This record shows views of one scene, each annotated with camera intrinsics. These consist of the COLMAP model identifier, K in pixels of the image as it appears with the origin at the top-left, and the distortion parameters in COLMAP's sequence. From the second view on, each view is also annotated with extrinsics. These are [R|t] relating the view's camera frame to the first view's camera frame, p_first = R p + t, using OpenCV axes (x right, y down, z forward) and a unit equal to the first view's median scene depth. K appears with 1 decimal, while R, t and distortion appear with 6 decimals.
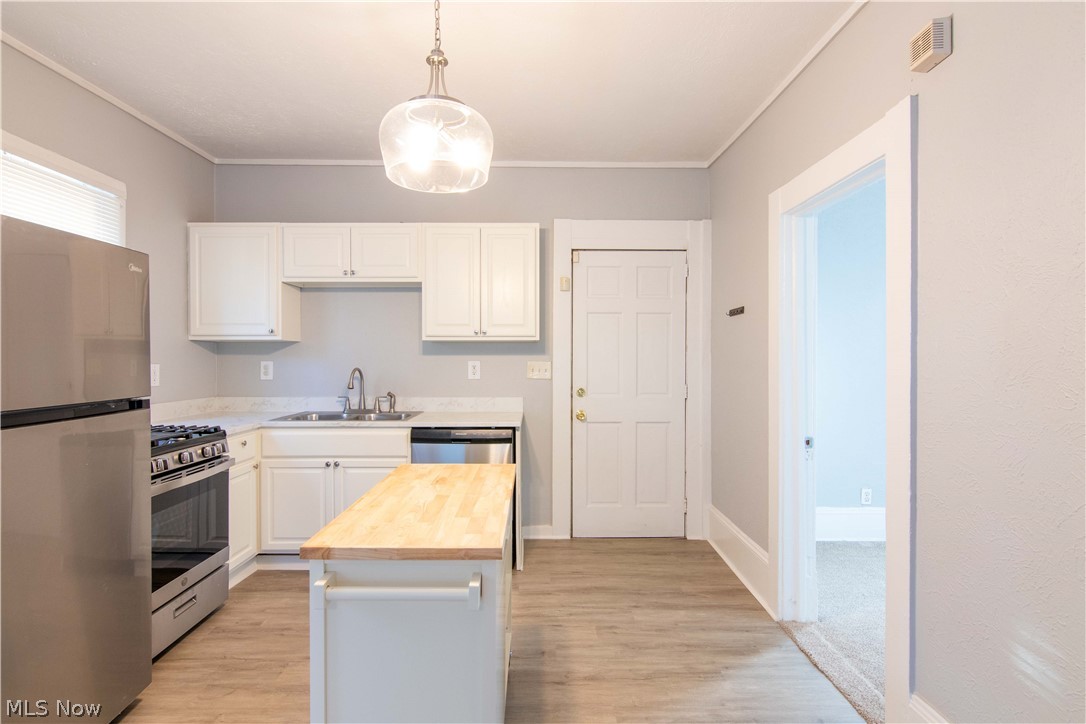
lens RADIAL K [[556.1, 0, 543.0], [0, 556.1, 362.0], [0, 0, 1]] dist [0.004647, 0.000622]
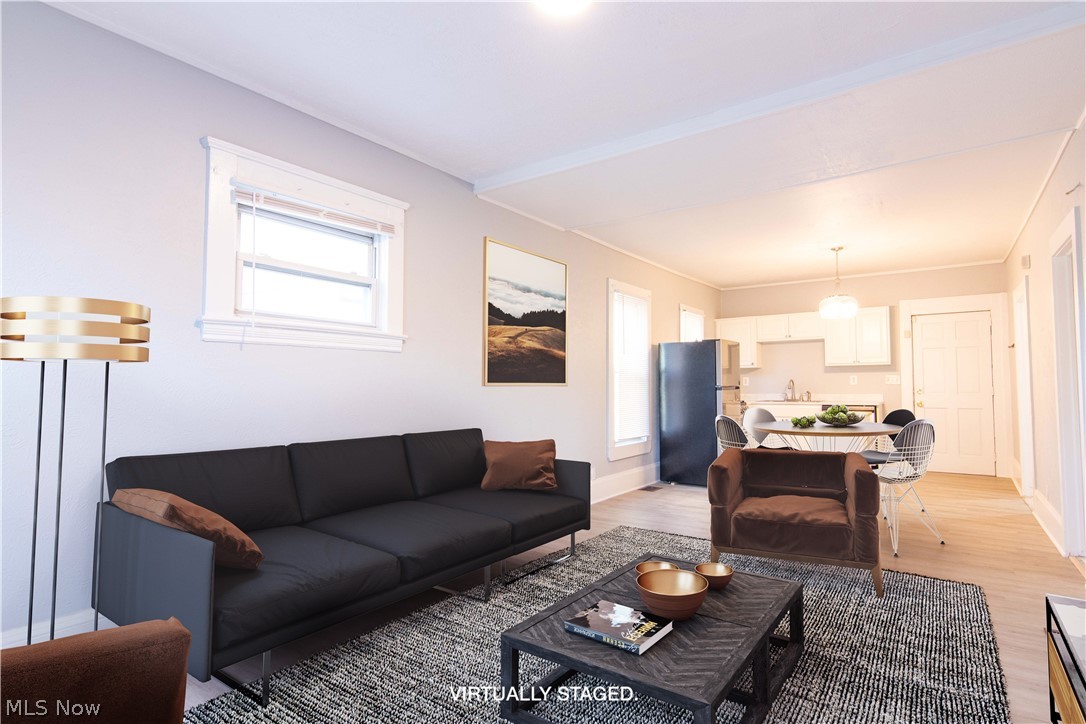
lens RADIAL K [[556.1, 0, 543.0], [0, 556.1, 362.0], [0, 0, 1]] dist [0.004647, 0.000622]
pose [[0.804010, -0.030307, -0.593842, 0.179149], [0.002907, 0.998889, -0.047044, 0.043230], [0.594608, 0.036097, 0.803205, -1.350183]]
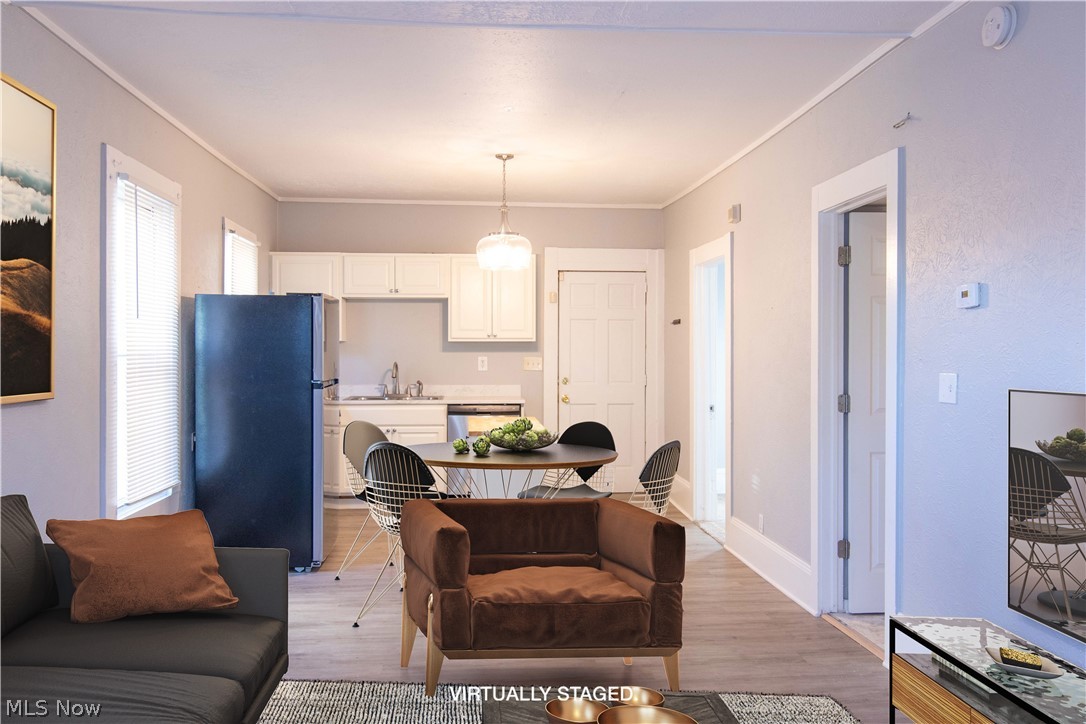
lens RADIAL K [[868.4, 0, 543.0], [0, 868.4, 362.0], [0, 0, 1]] dist [0.003298, 0.000236]
pose [[0.997427, -0.000449, 0.071682, -0.139776], [-0.000099, 0.999971, 0.007637, -0.005392], [-0.071684, -0.007625, 0.997398, -1.101245]]
